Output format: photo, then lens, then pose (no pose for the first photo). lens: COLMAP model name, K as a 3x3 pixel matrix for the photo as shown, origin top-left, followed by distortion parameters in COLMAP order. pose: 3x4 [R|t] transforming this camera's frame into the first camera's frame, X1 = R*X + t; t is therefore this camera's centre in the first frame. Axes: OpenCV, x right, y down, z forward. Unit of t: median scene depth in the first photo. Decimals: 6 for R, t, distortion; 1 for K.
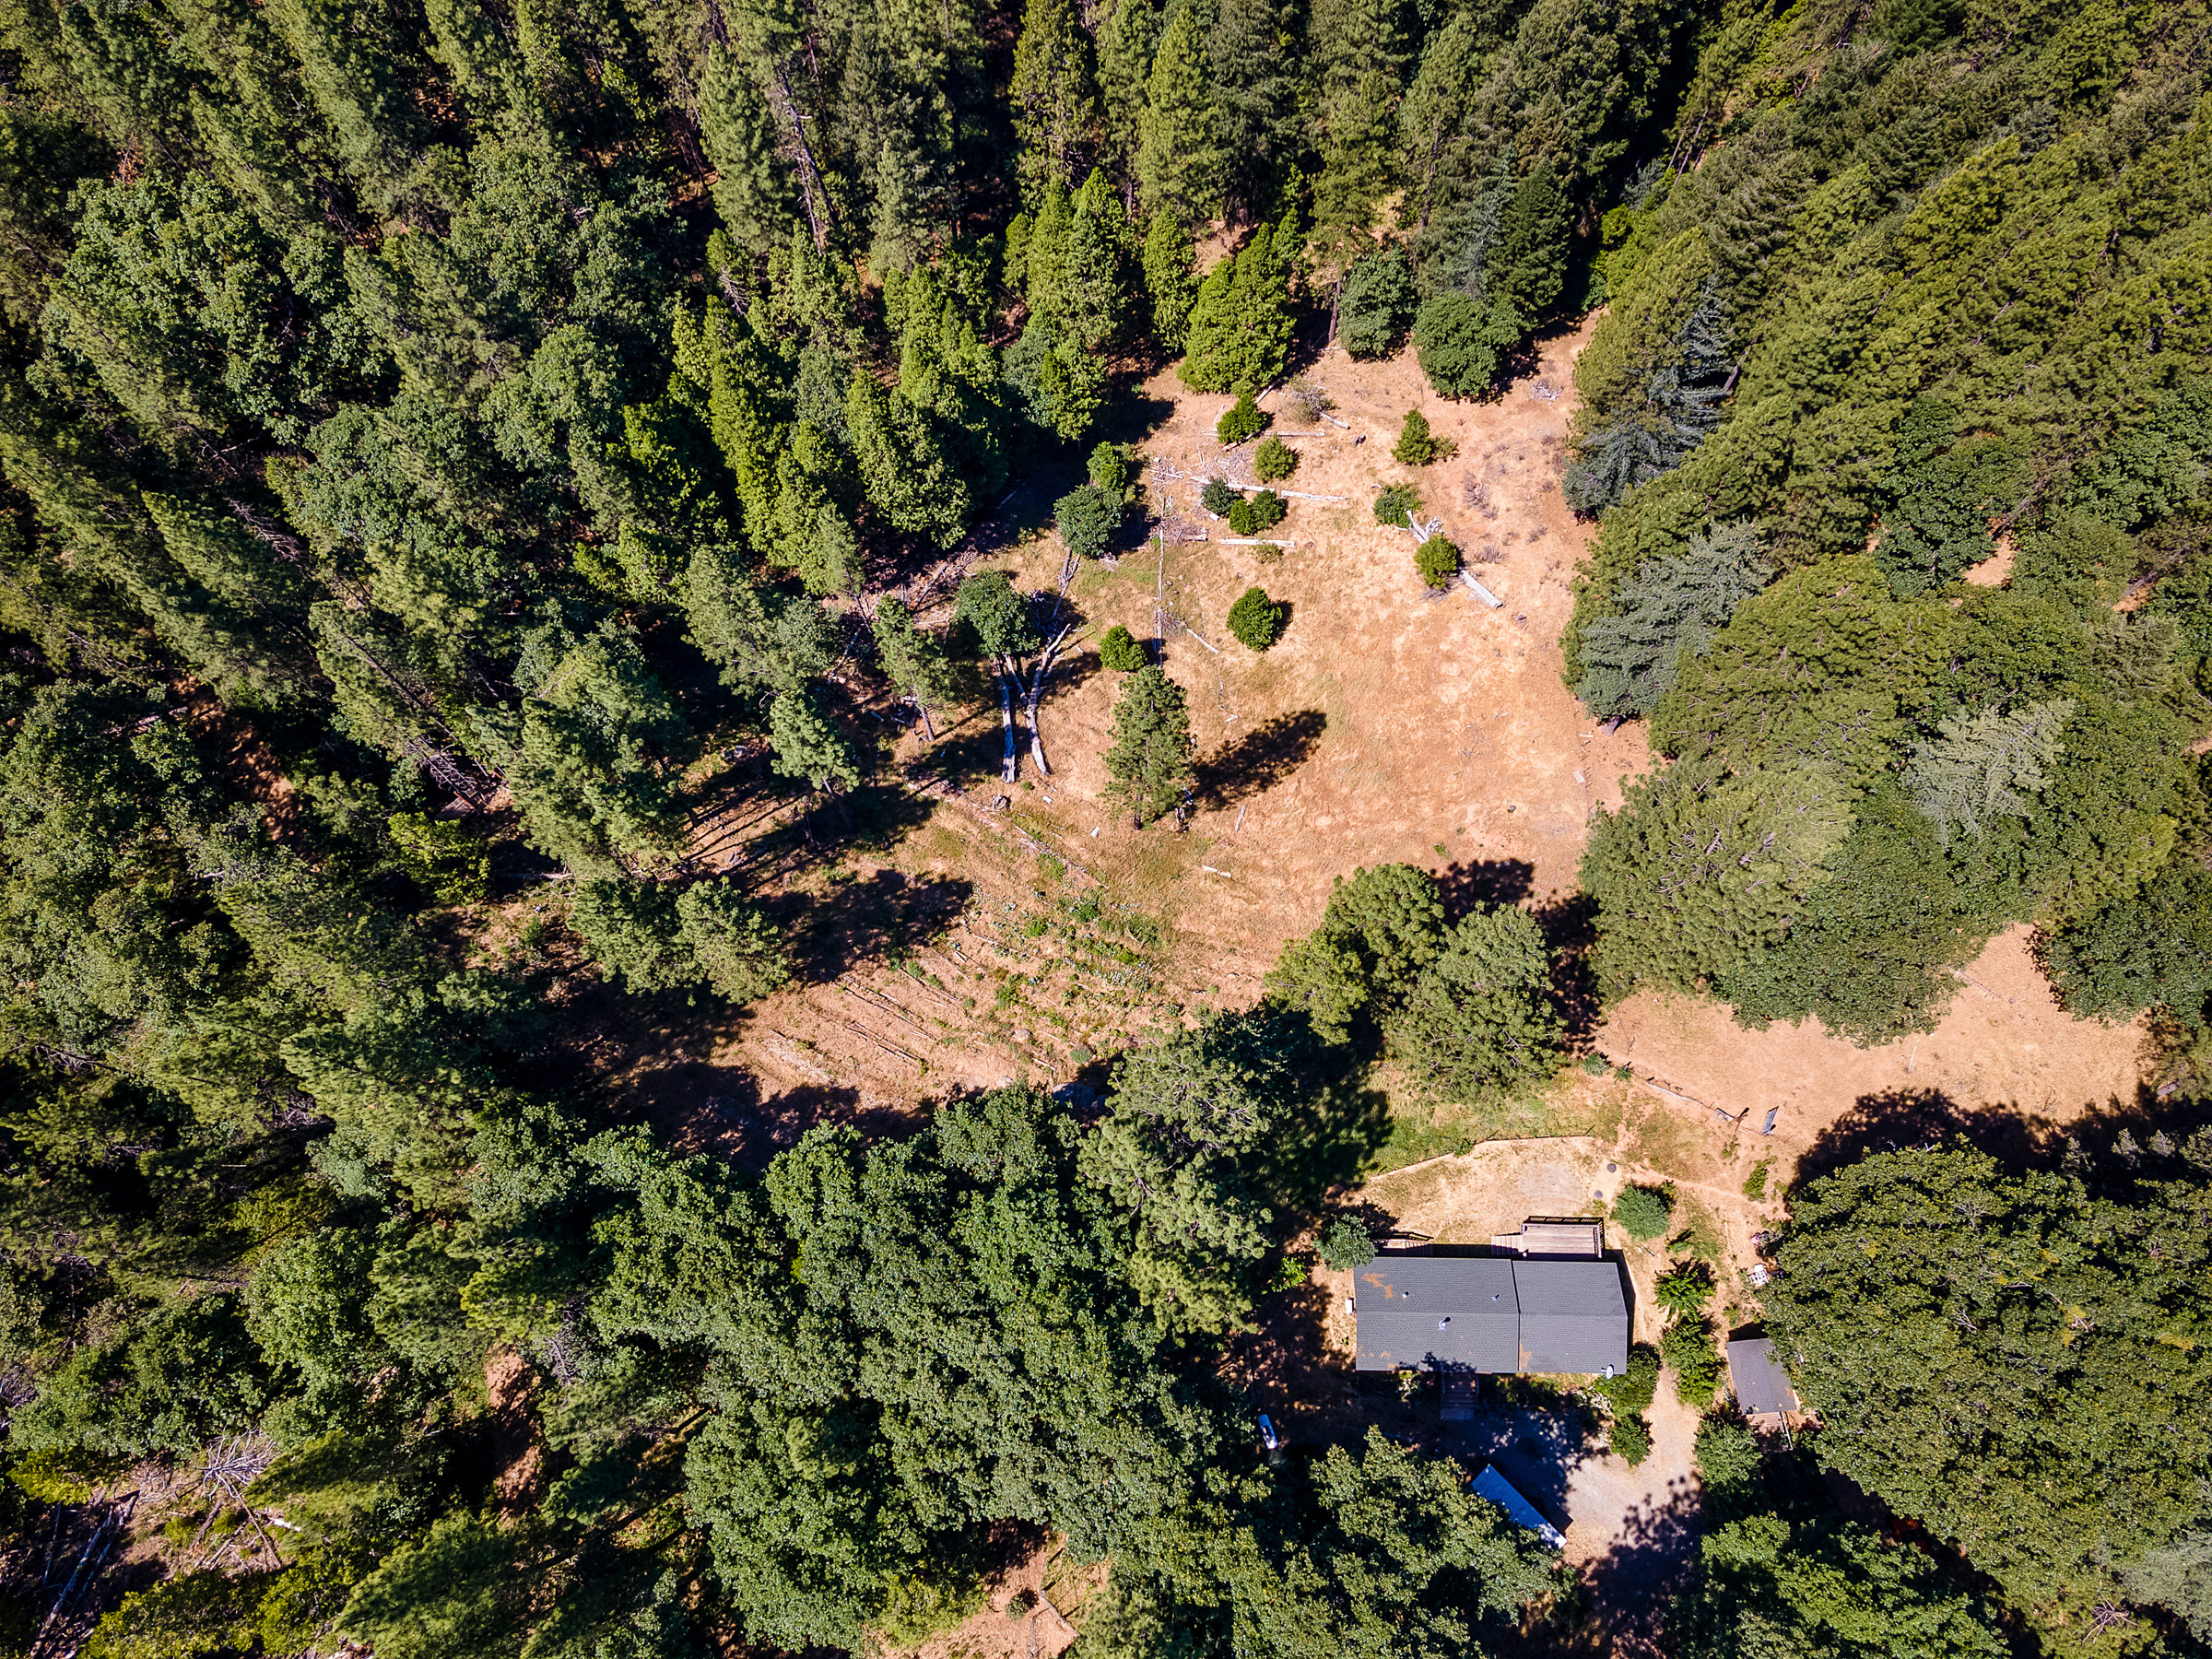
lens RADIAL K [[1631.7, 0, 1099.6], [0, 1631.7, 817.0], [0, 0, 1]] dist [0.030606, 0.032822]
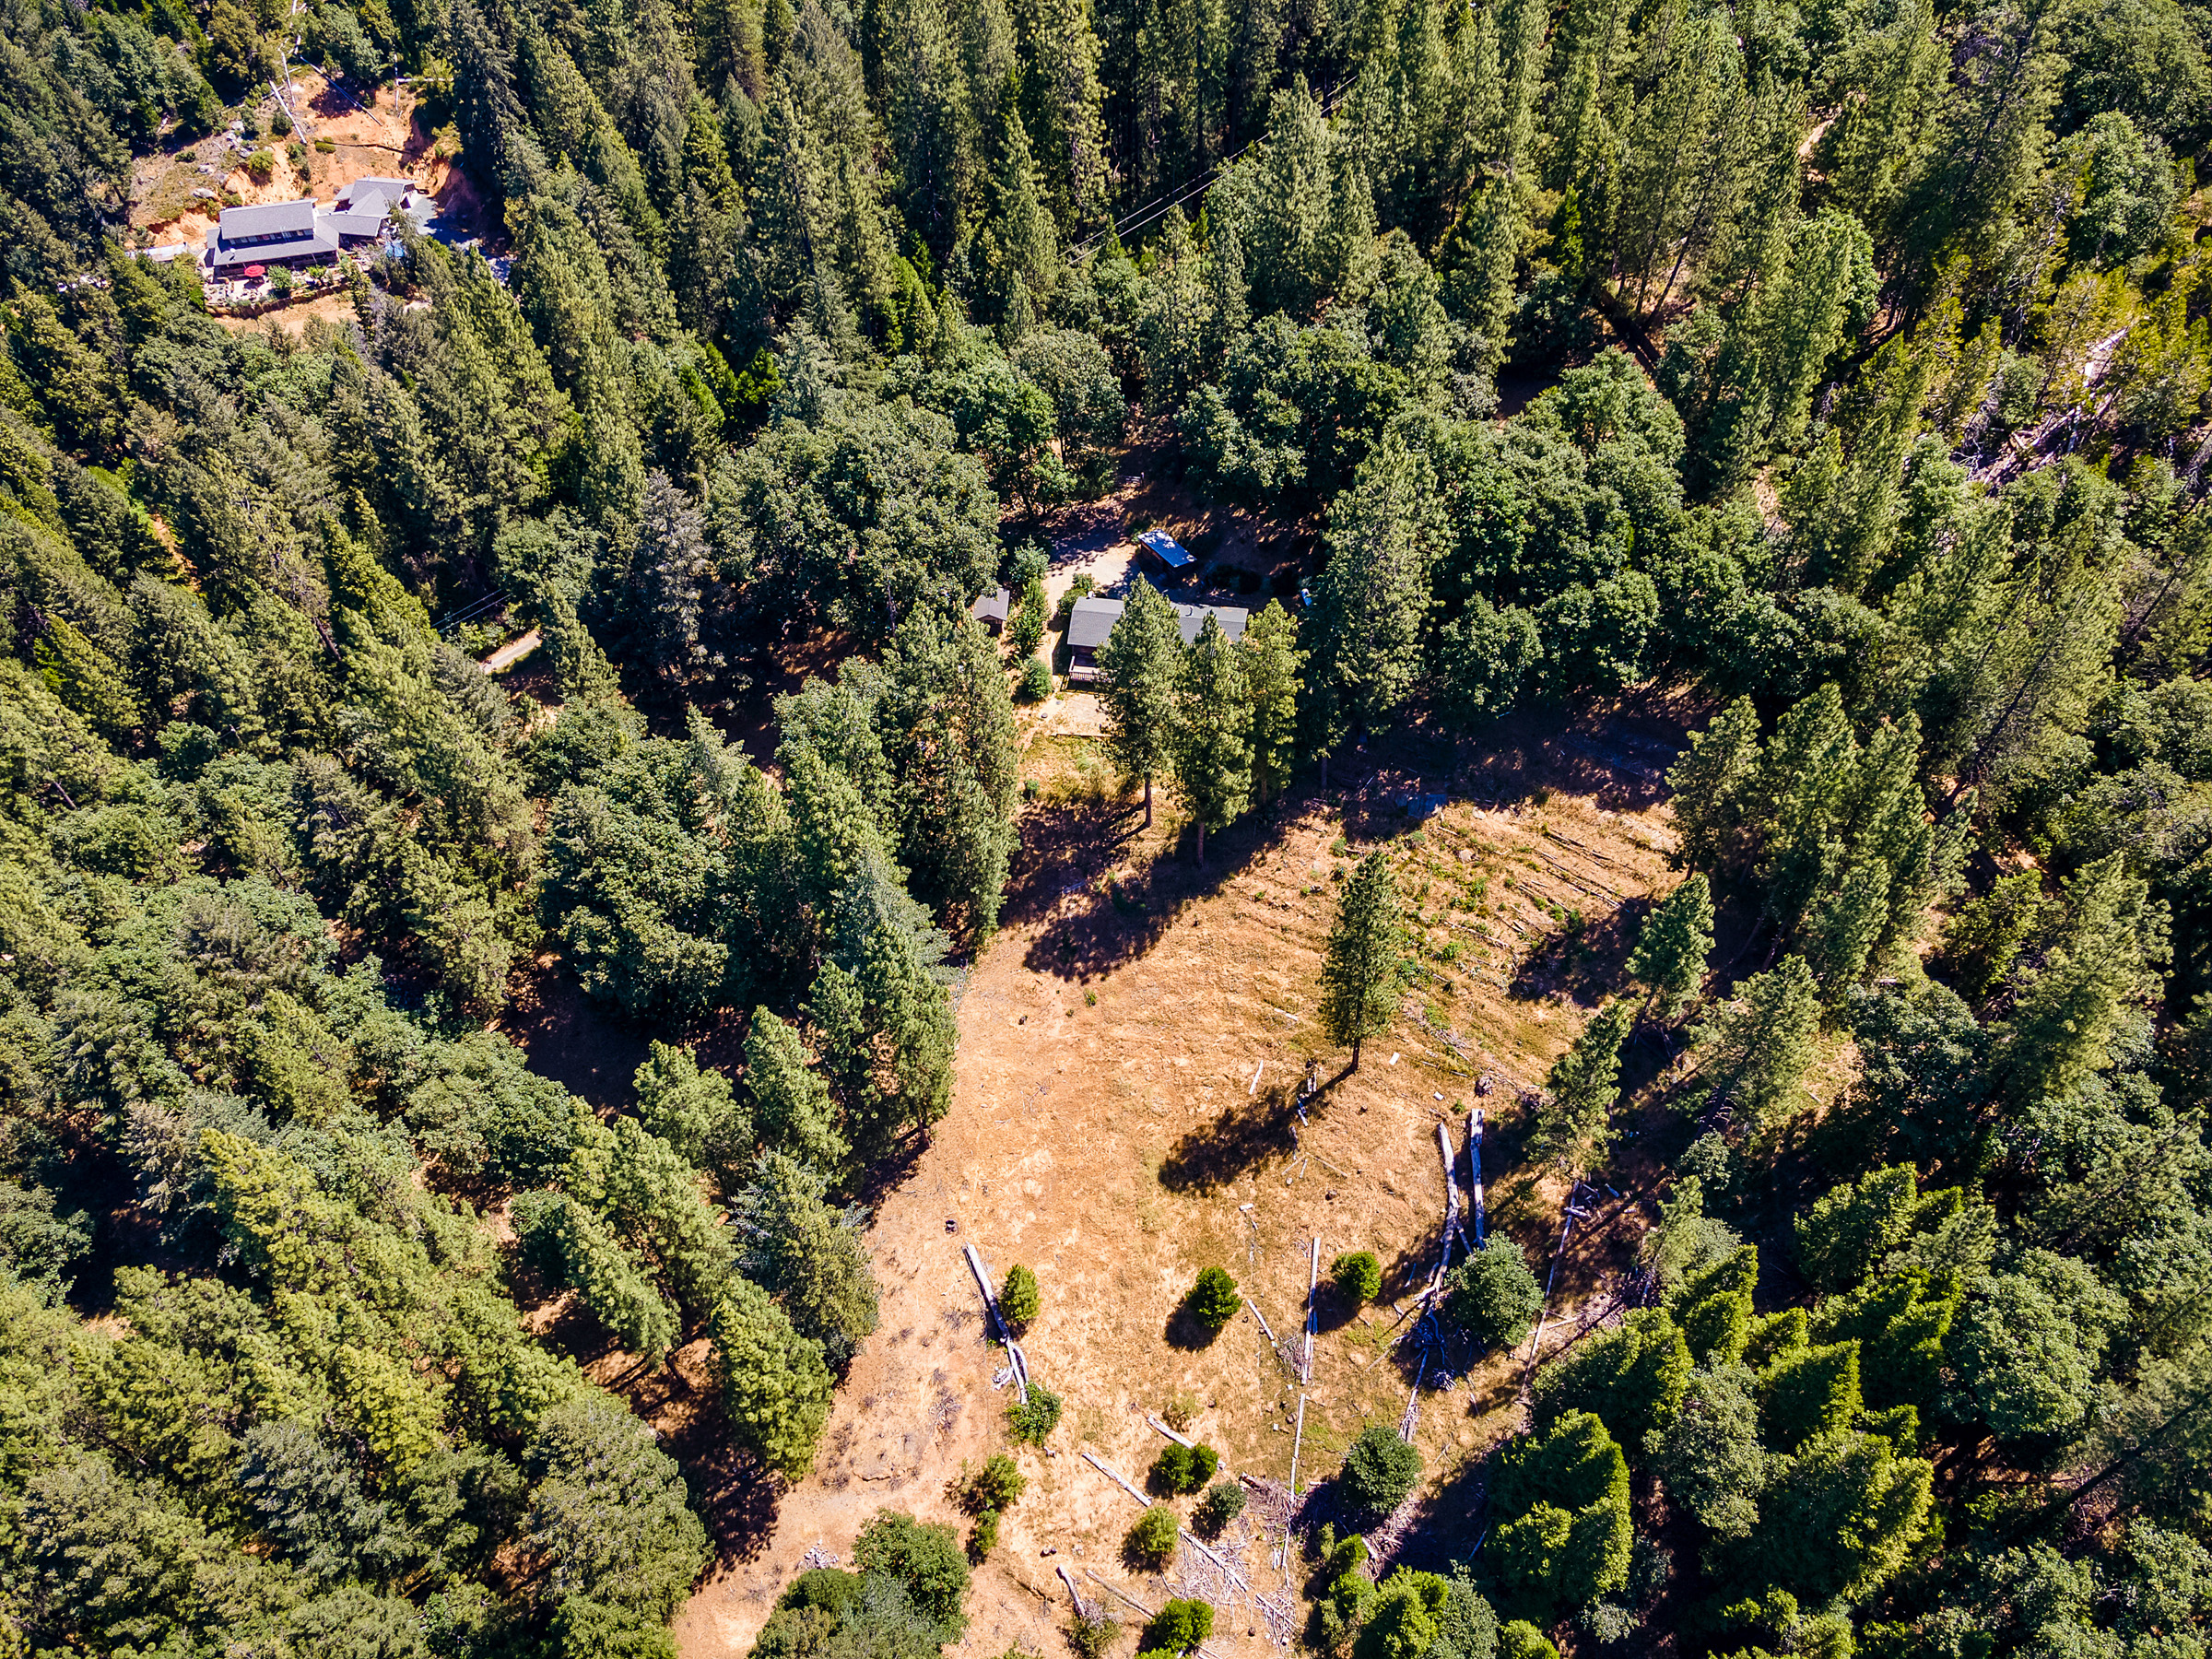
lens RADIAL K [[1631.7, 0, 1099.6], [0, 1631.7, 817.0], [0, 0, 1]] dist [0.030606, 0.032822]
pose [[-0.987733, -0.074335, 0.137321, 0.069628], [0.155992, -0.509248, 0.846365, -1.111419], [0.007016, 0.857404, 0.514596, 0.378049]]
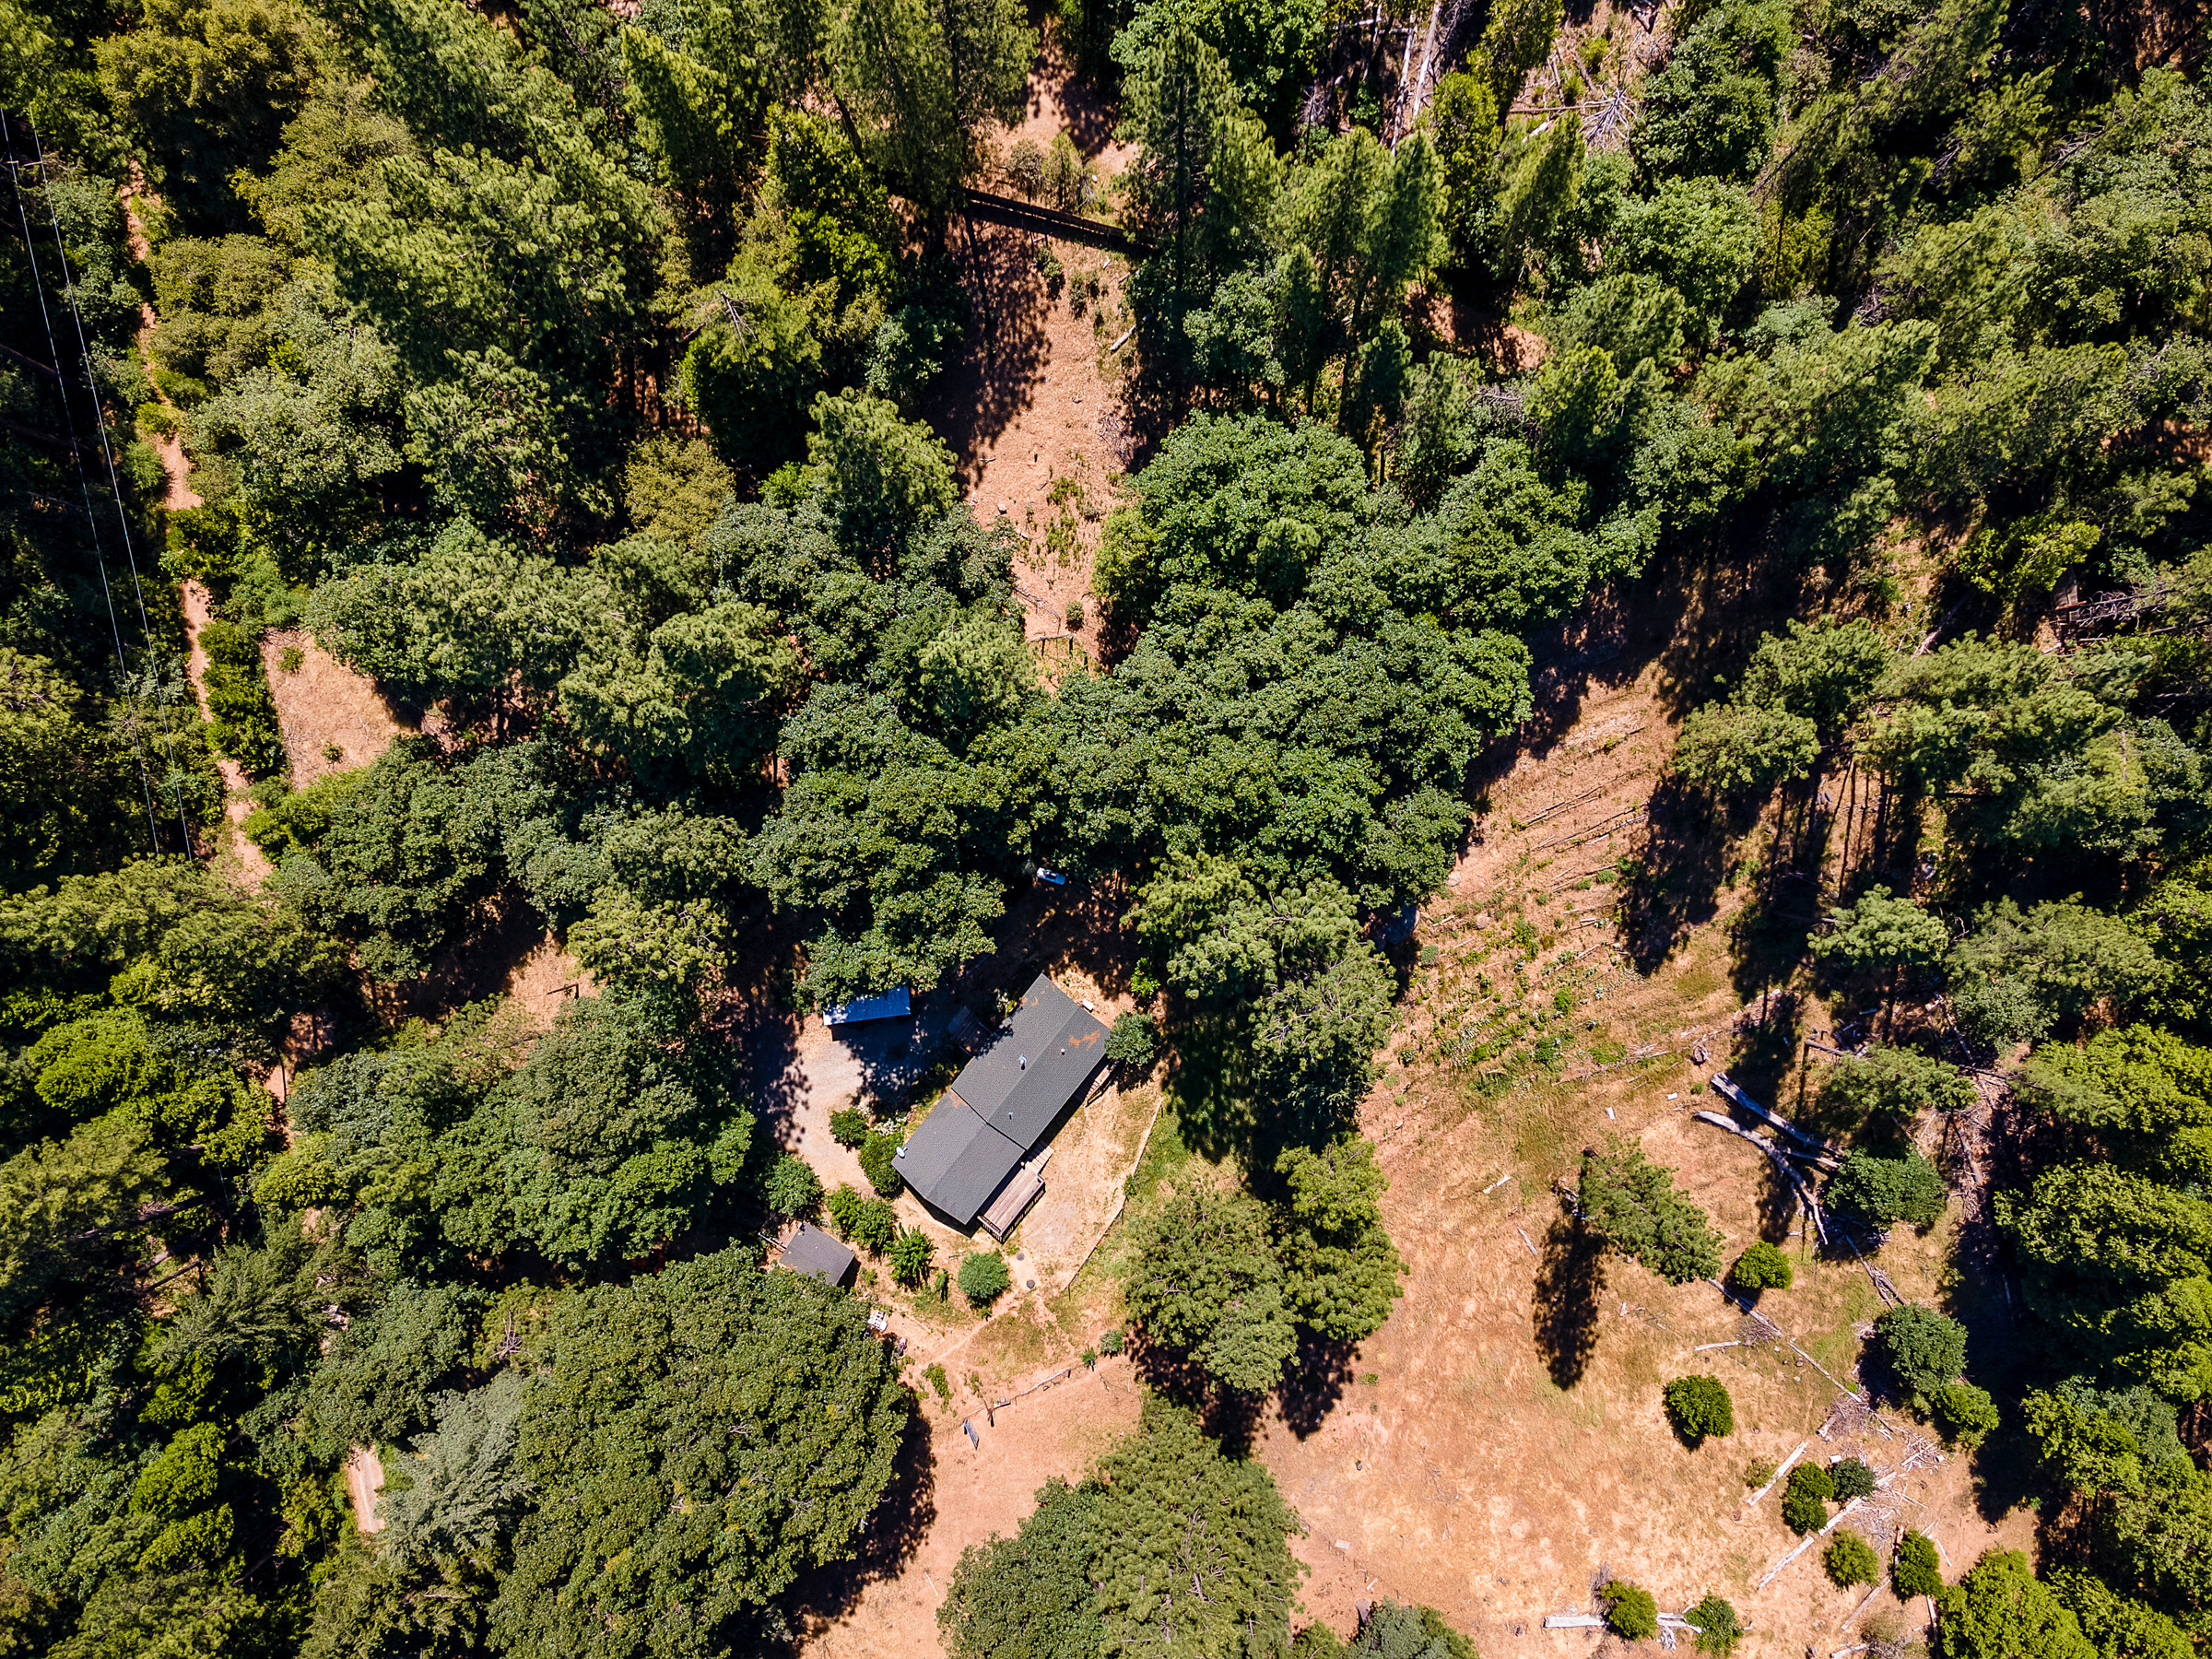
lens RADIAL K [[1631.7, 0, 1099.6], [0, 1631.7, 817.0], [0, 0, 1]] dist [0.030606, 0.032822]
pose [[-0.613229, 0.788521, 0.046738, -0.000826], [-0.726504, -0.586247, 0.358478, -0.020403], [0.310068, 0.185874, 0.932367, -0.023711]]
